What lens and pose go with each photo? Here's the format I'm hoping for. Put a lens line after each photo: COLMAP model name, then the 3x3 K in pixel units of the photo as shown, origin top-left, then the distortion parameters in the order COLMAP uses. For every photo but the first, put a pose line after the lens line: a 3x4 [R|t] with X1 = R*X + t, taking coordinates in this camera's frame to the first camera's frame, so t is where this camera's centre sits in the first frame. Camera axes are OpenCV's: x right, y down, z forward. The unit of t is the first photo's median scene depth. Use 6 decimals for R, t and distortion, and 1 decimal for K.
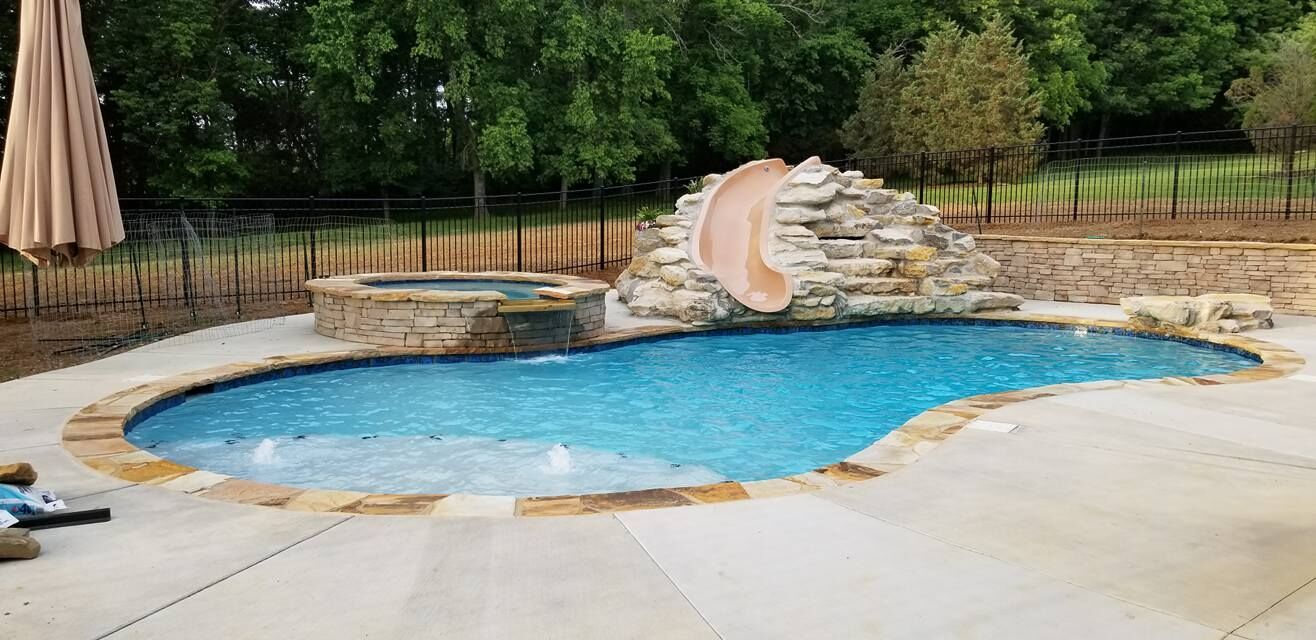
lens RADIAL K [[1012.7, 0, 658.0], [0, 1012.7, 320.0], [0, 0, 1]] dist [0.056070, -0.106722]
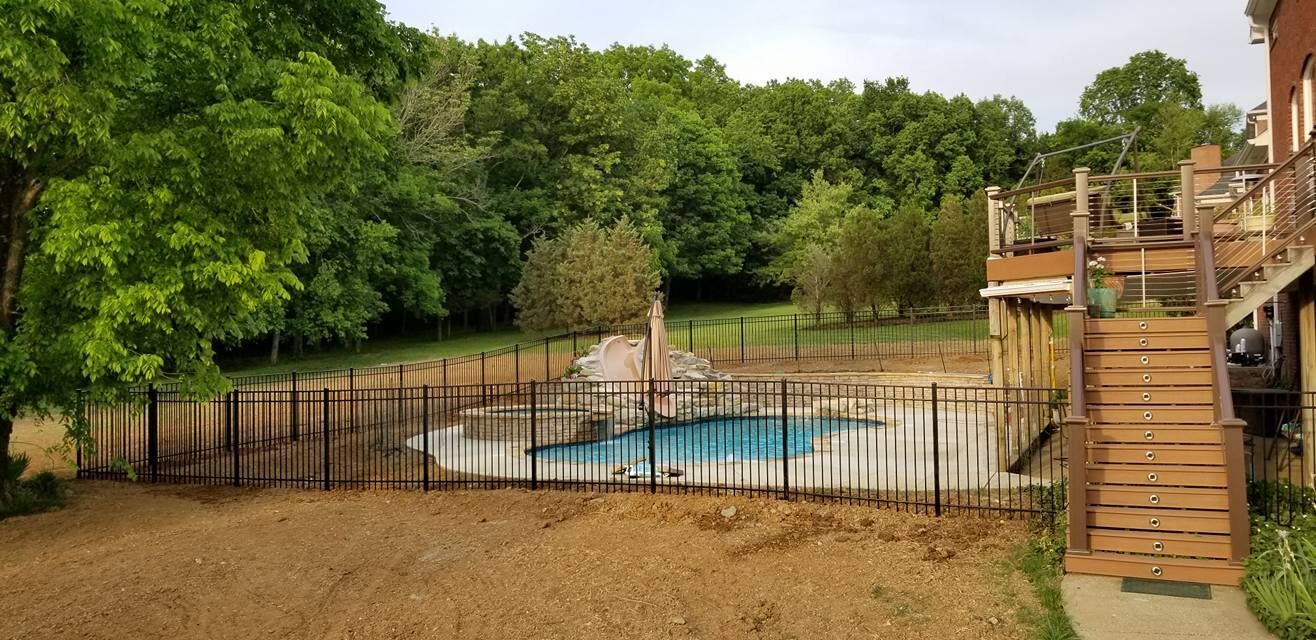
lens RADIAL K [[1012.7, 0, 658.0], [0, 1012.7, 320.0], [0, 0, 1]] dist [0.056070, -0.106722]
pose [[0.897982, -0.017862, 0.439669, -0.202743], [0.076502, 0.990297, -0.116017, 0.009099], [-0.433330, 0.137817, 0.890635, -0.209898]]
